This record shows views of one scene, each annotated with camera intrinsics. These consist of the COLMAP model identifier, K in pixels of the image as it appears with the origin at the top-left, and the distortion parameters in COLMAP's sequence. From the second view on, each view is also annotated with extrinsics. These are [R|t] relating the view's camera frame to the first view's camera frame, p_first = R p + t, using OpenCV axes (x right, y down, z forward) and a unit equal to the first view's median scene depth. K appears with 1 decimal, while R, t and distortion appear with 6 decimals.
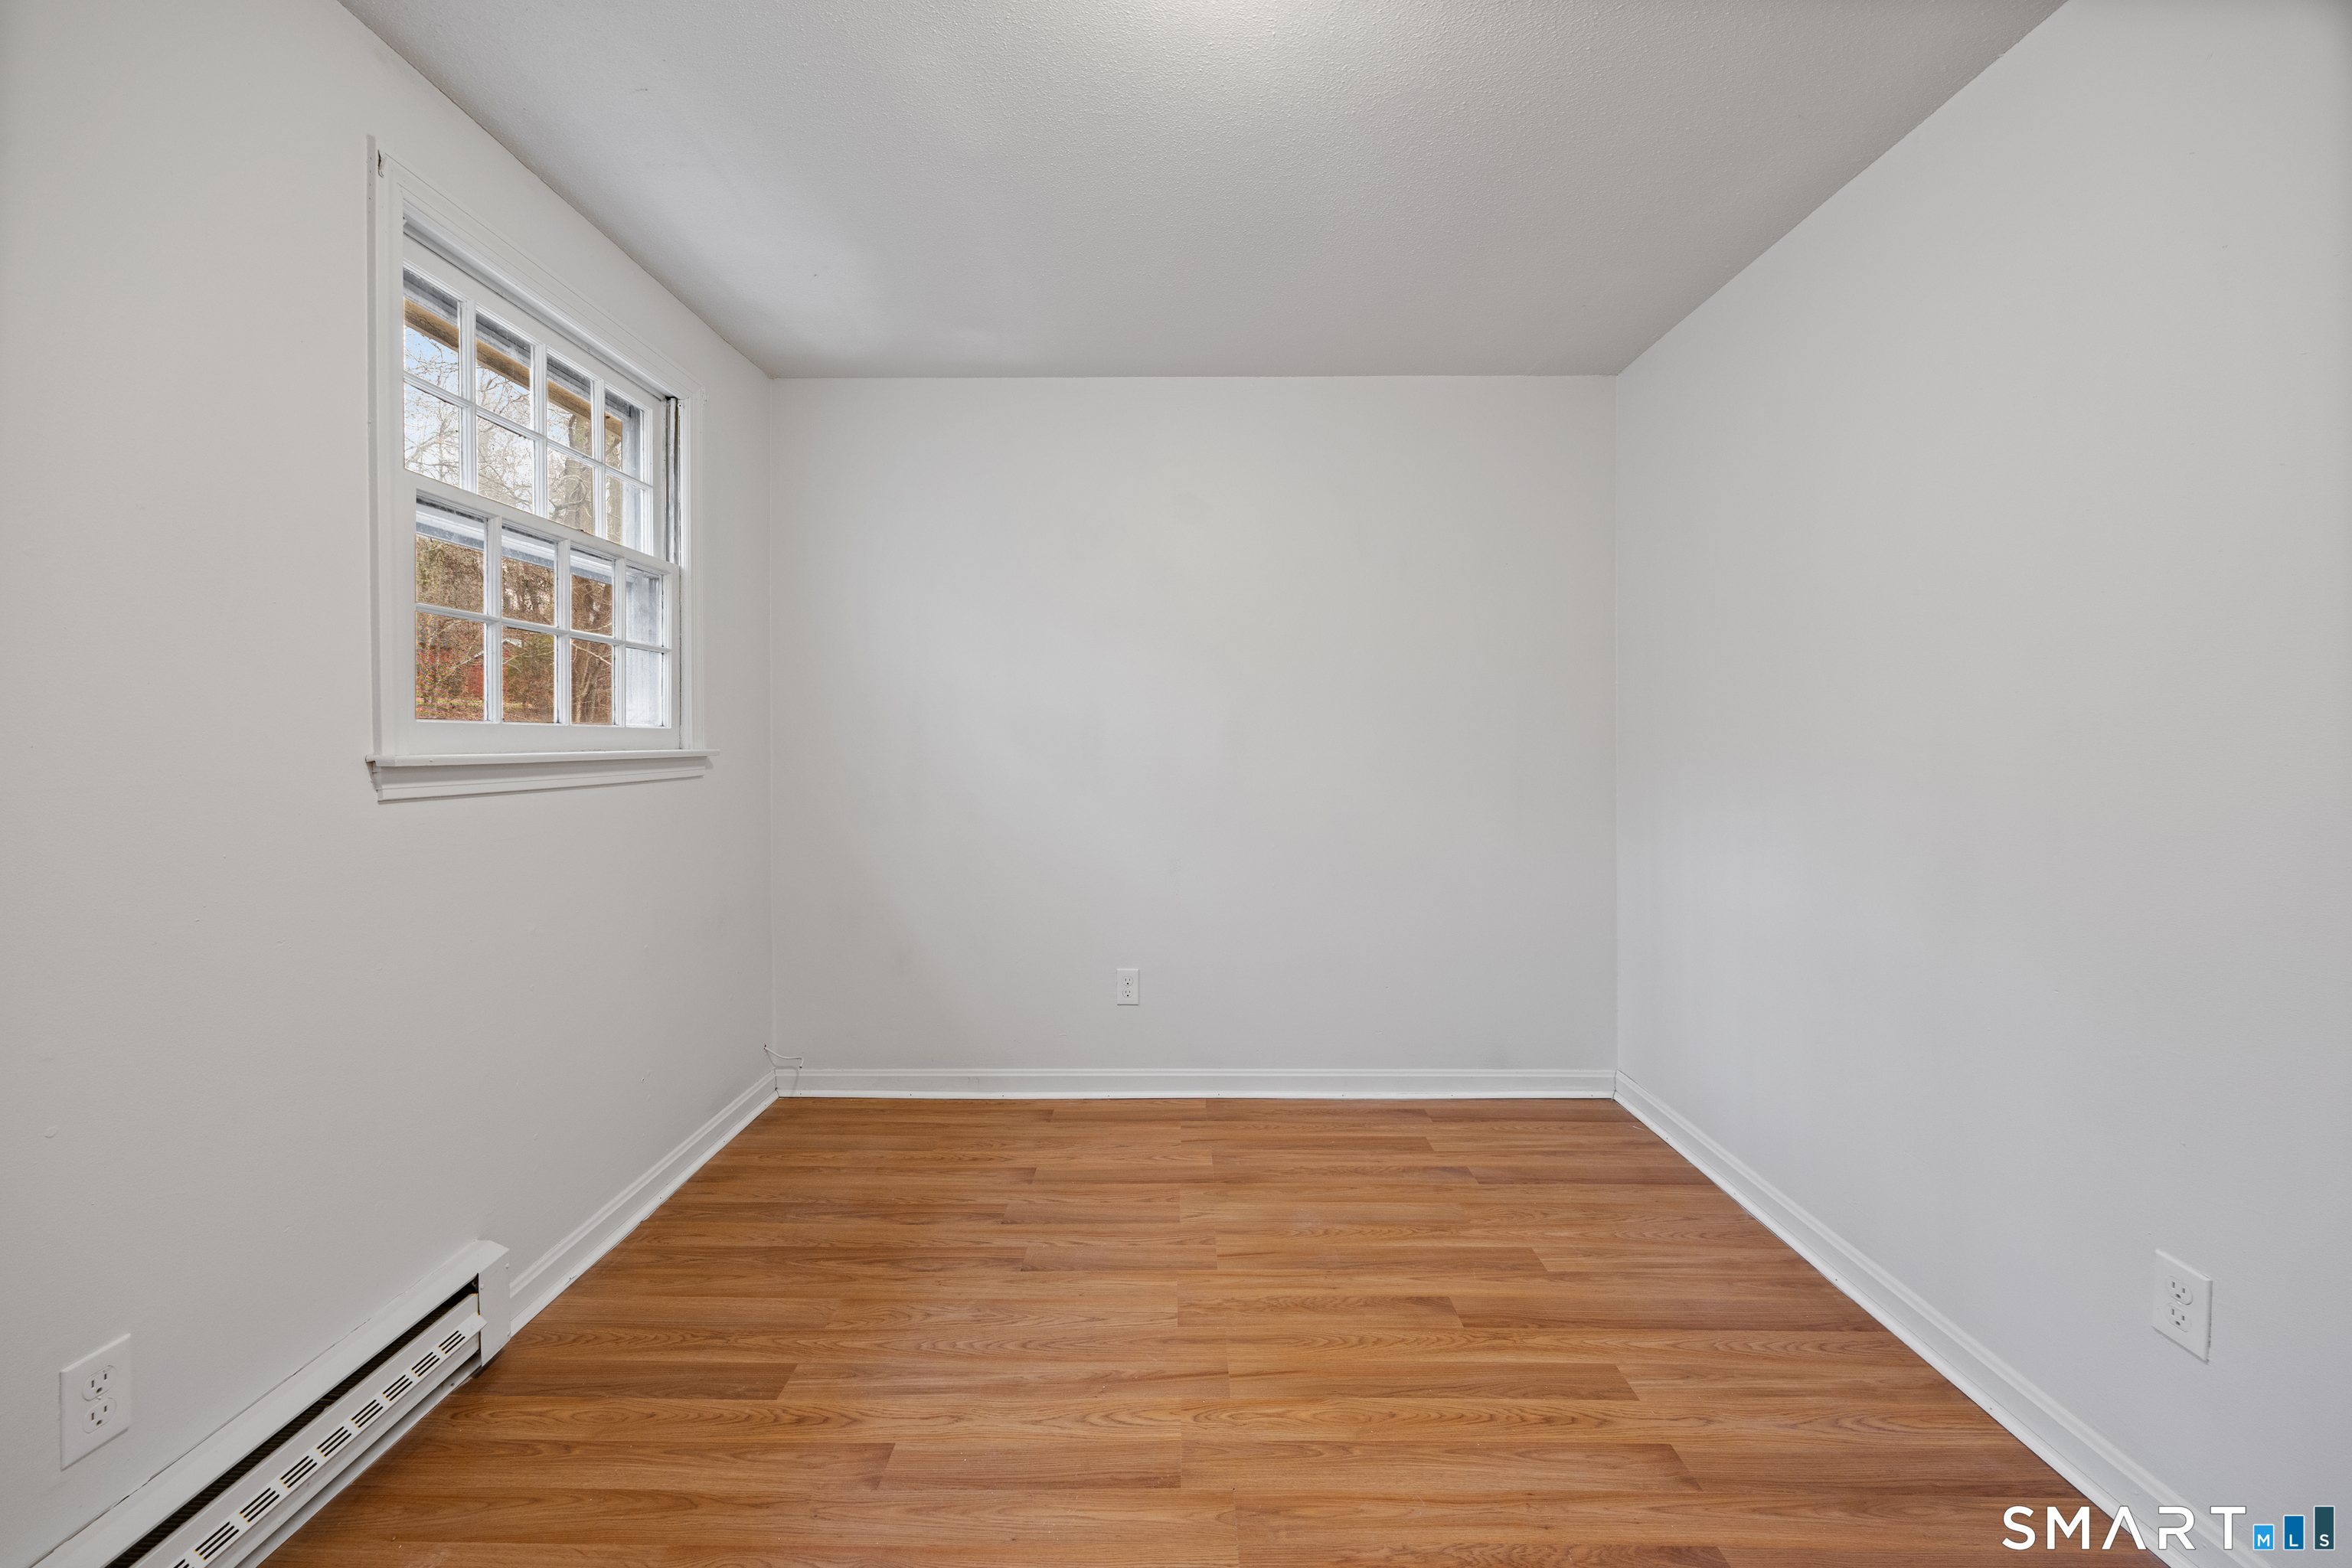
lens RADIAL K [[935.6, 0, 1176.3], [0, 935.6, 758.7], [0, 0, 1]] dist [0.002399, -0.000037]
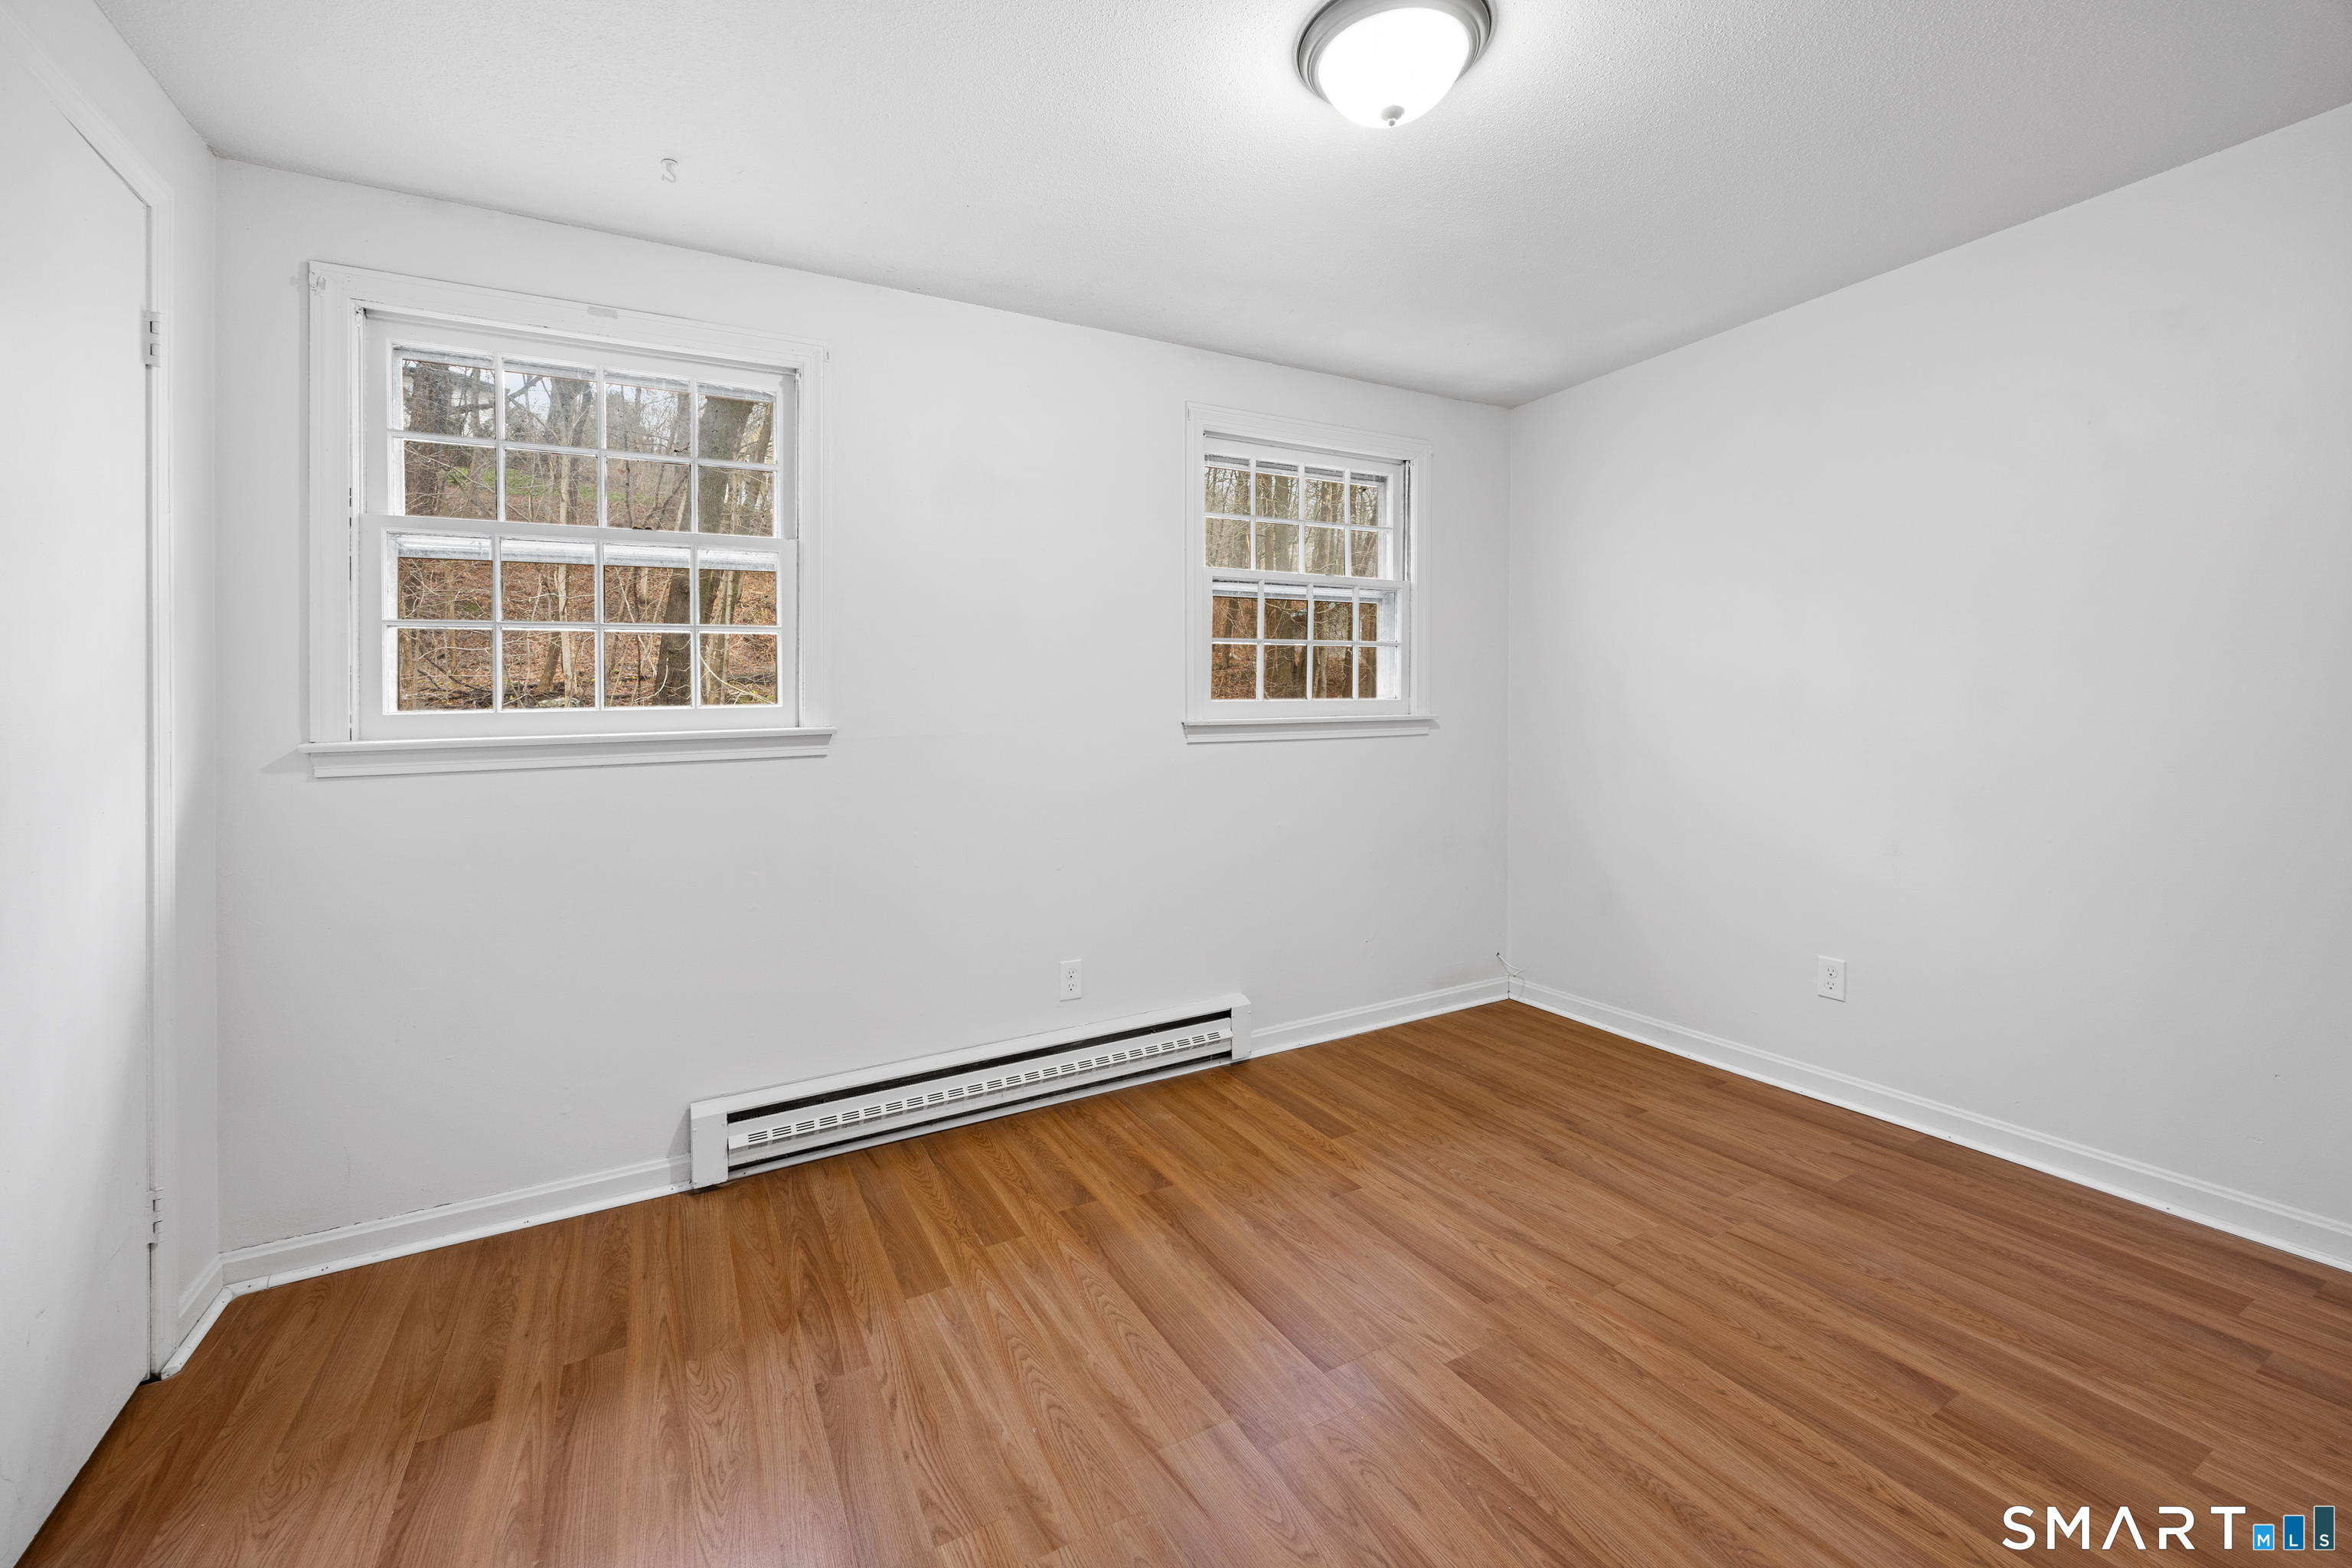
lens RADIAL K [[935.6, 0, 1132.1], [0, 935.6, 714.2], [0, 0, 1]] dist [0.002399, -0.000037]
pose [[0.462783, -0.006647, -0.886447, 0.644902], [0.000607, 0.999974, -0.007181, -0.001467], [0.886471, 0.002785, 0.462775, -0.002080]]
